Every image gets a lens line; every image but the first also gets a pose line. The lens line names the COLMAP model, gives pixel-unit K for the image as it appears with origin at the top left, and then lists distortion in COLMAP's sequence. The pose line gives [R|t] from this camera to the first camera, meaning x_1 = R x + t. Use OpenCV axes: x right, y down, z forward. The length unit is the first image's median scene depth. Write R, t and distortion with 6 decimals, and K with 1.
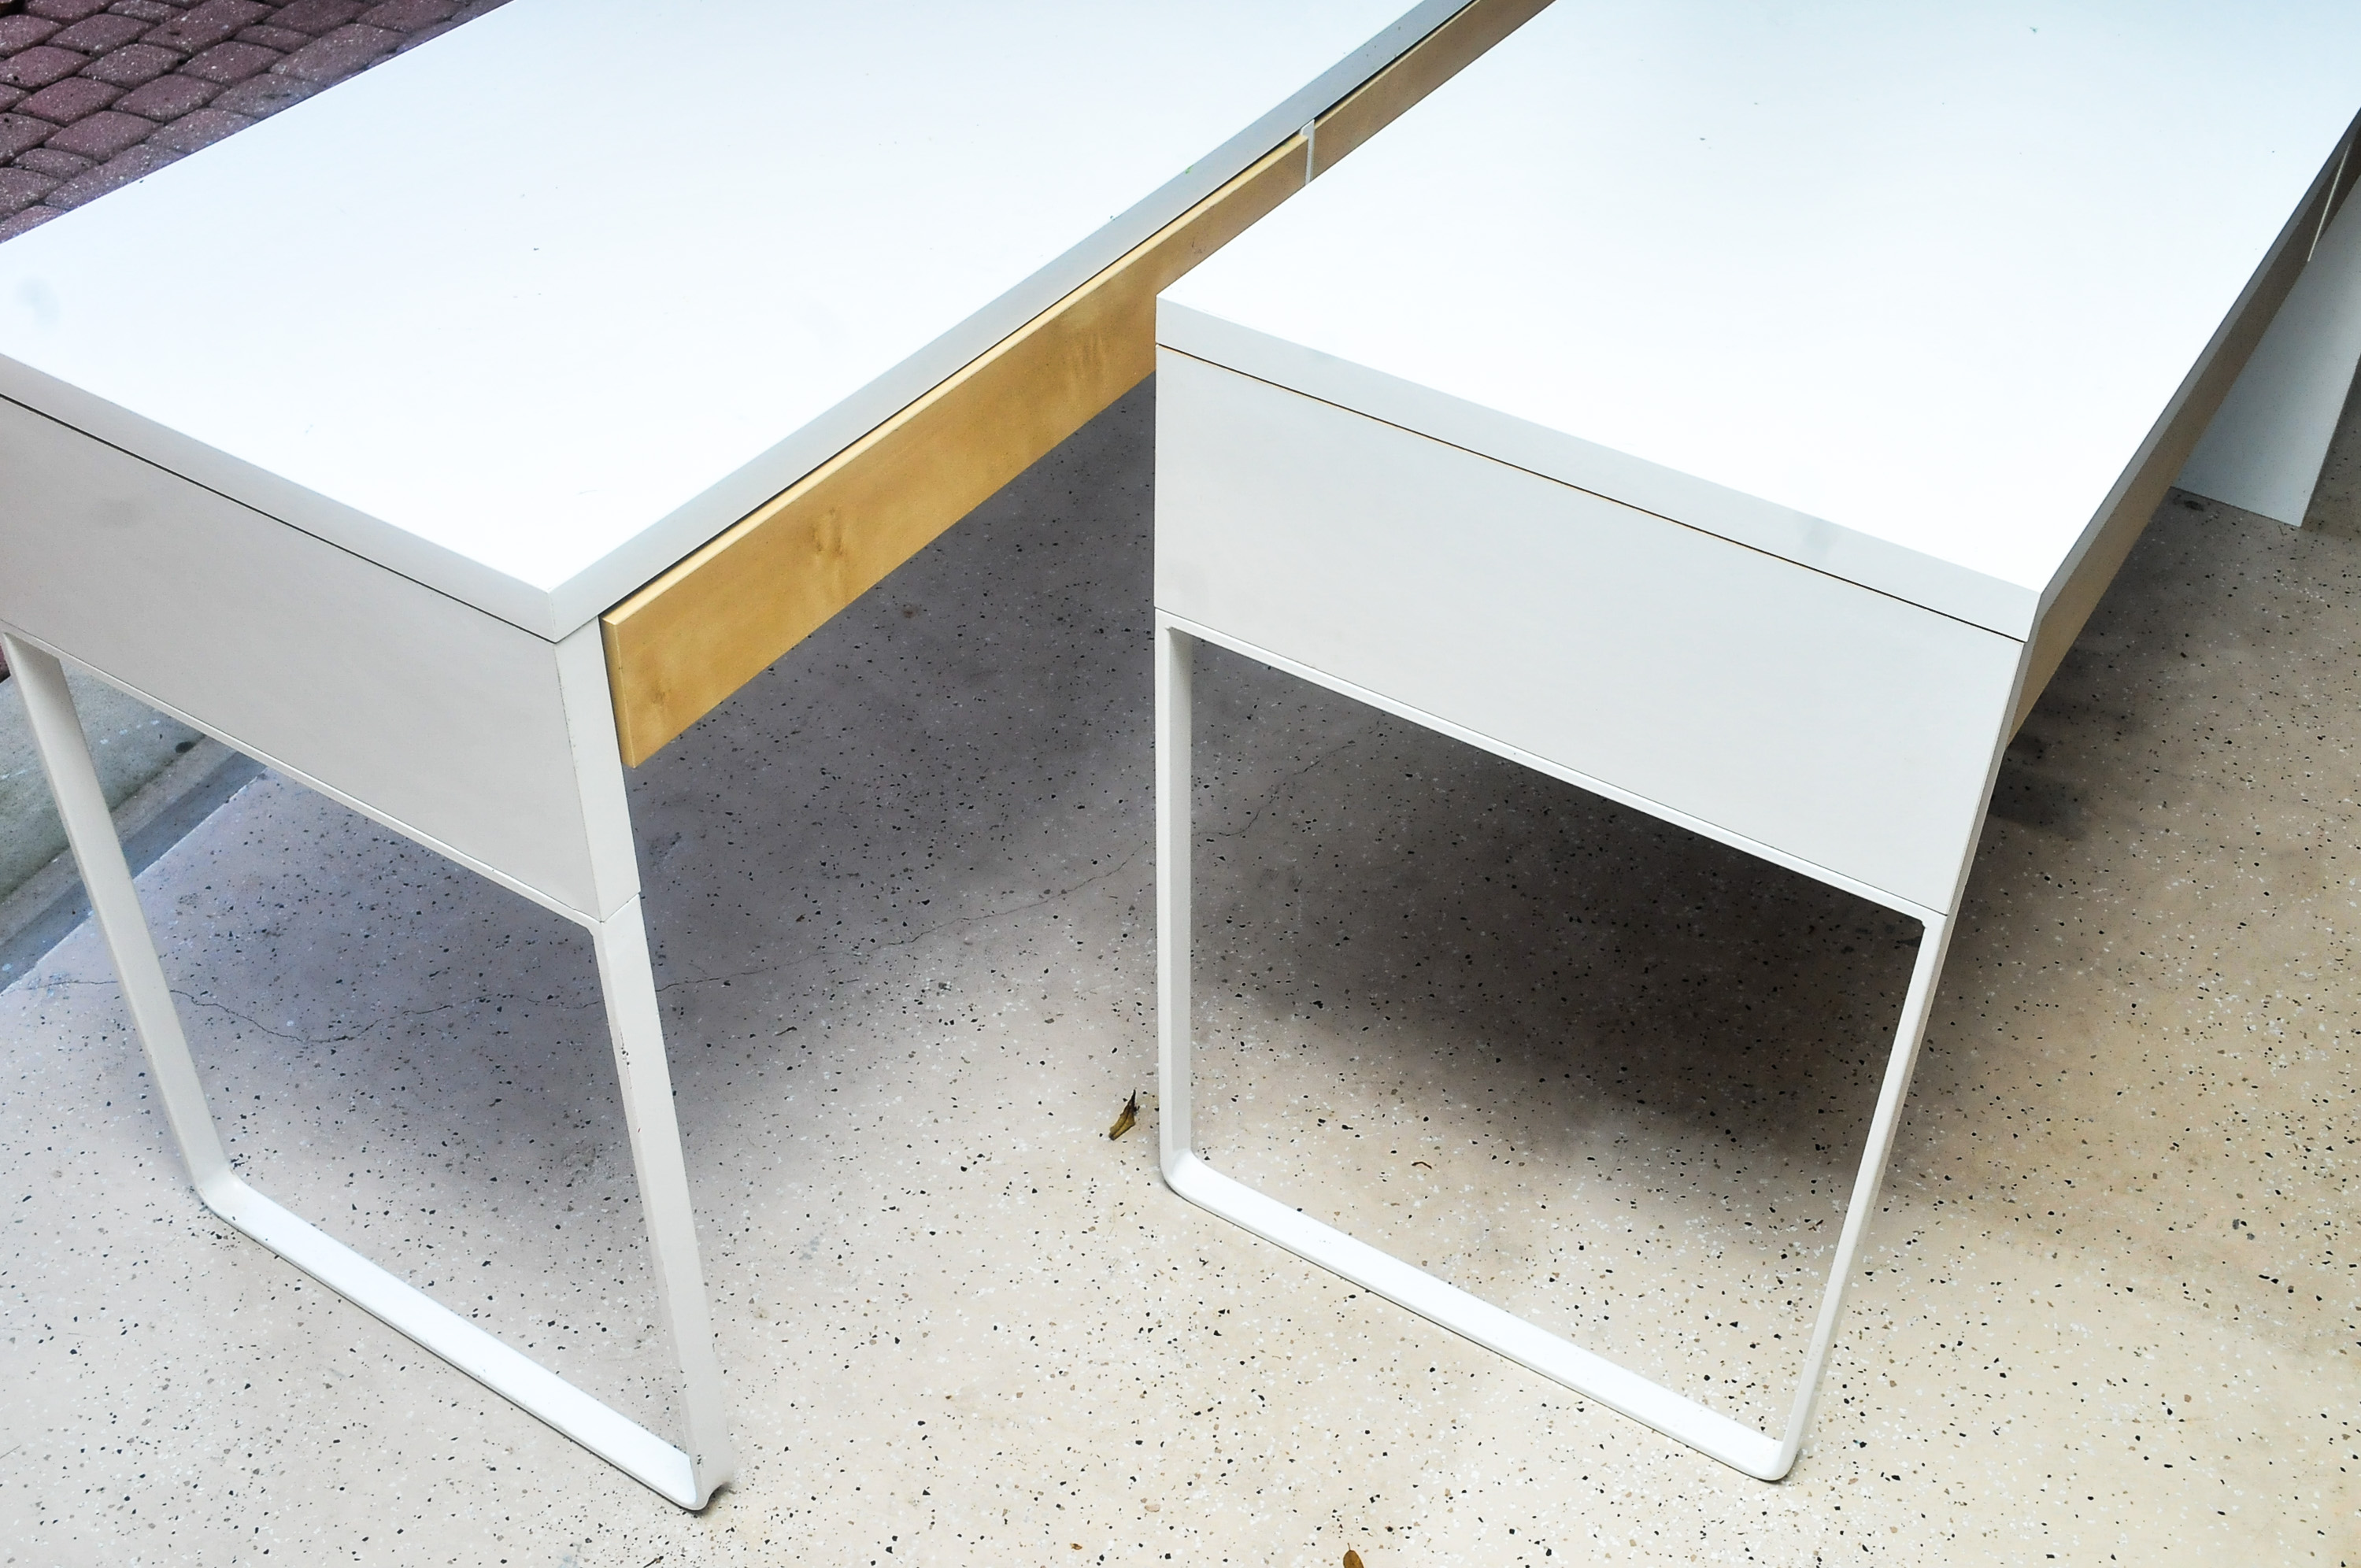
lens RADIAL K [[2570.5, 0, 1132.7], [0, 2570.5, 777.2], [0, 0, 1]] dist [-0.072004, 0.019341]
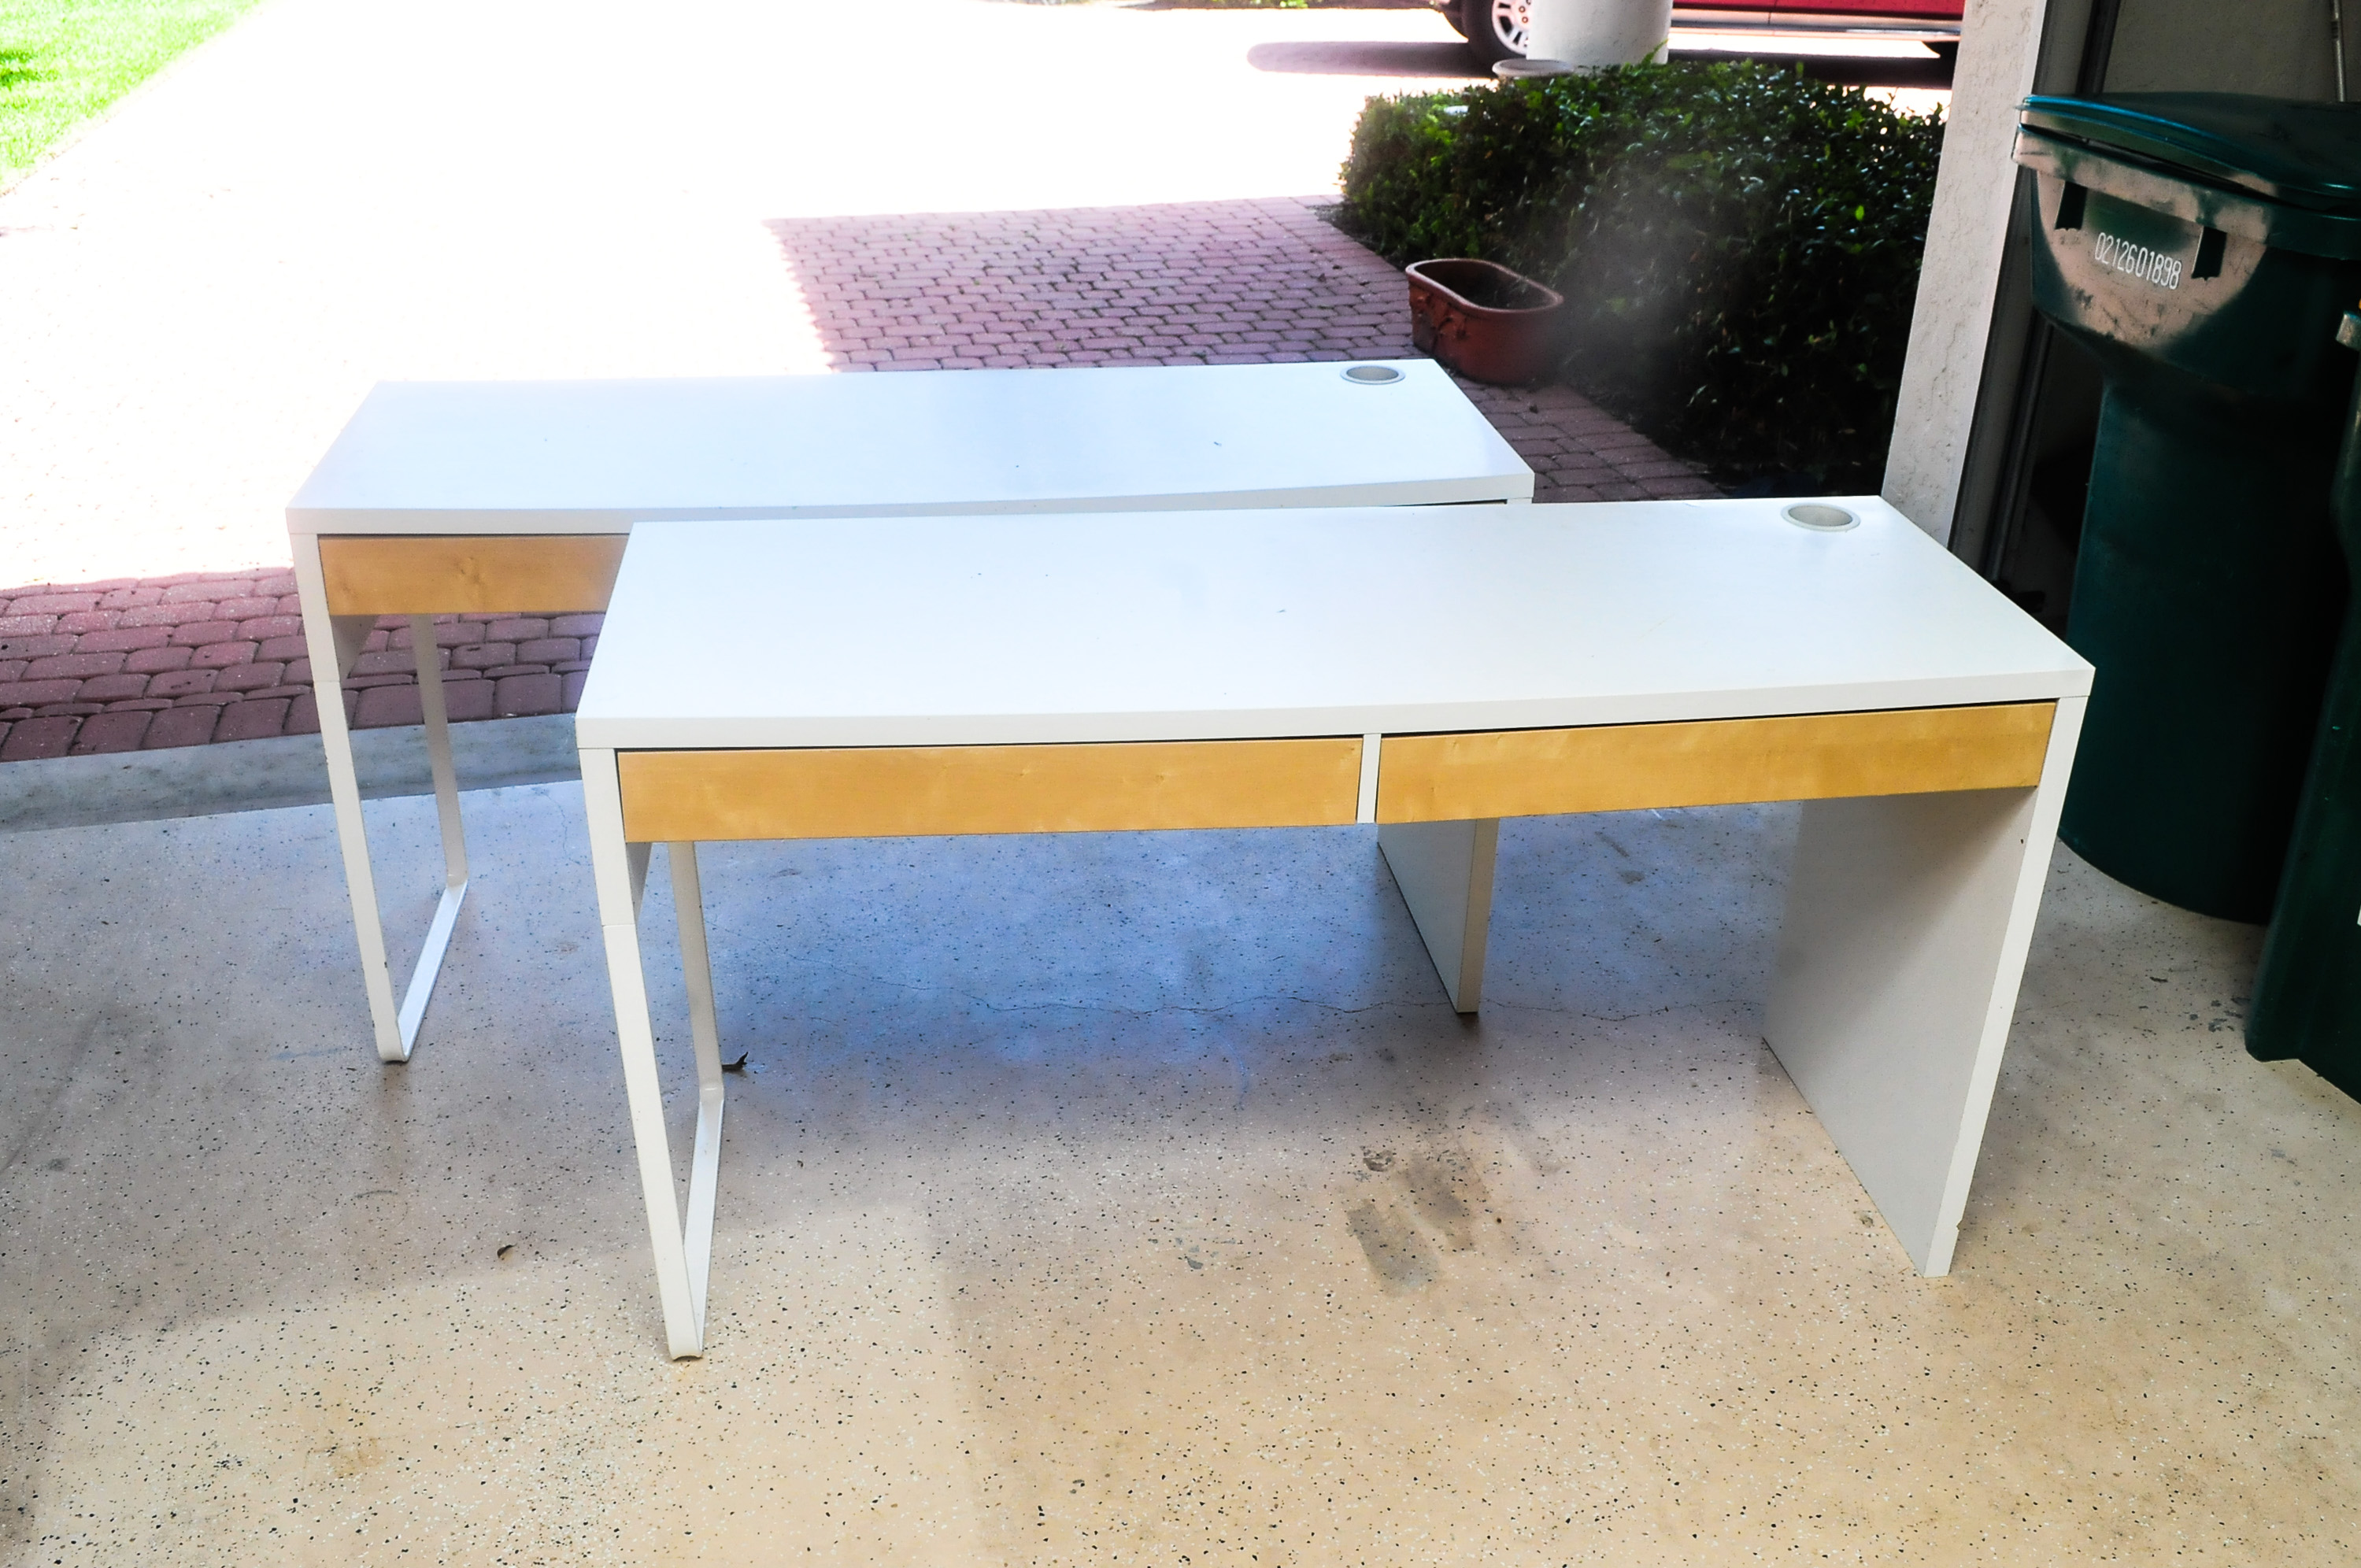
lens RADIAL K [[2084.8, 0, 1180.5], [0, 2084.8, 784.0], [0, 0, 1]] dist [-0.074692, 0.001358]
pose [[0.652703, 0.350554, -0.671632, 1.035081], [-0.499999, 0.865349, -0.034244, -0.123825], [0.569192, 0.358167, 0.740093, 0.101141]]
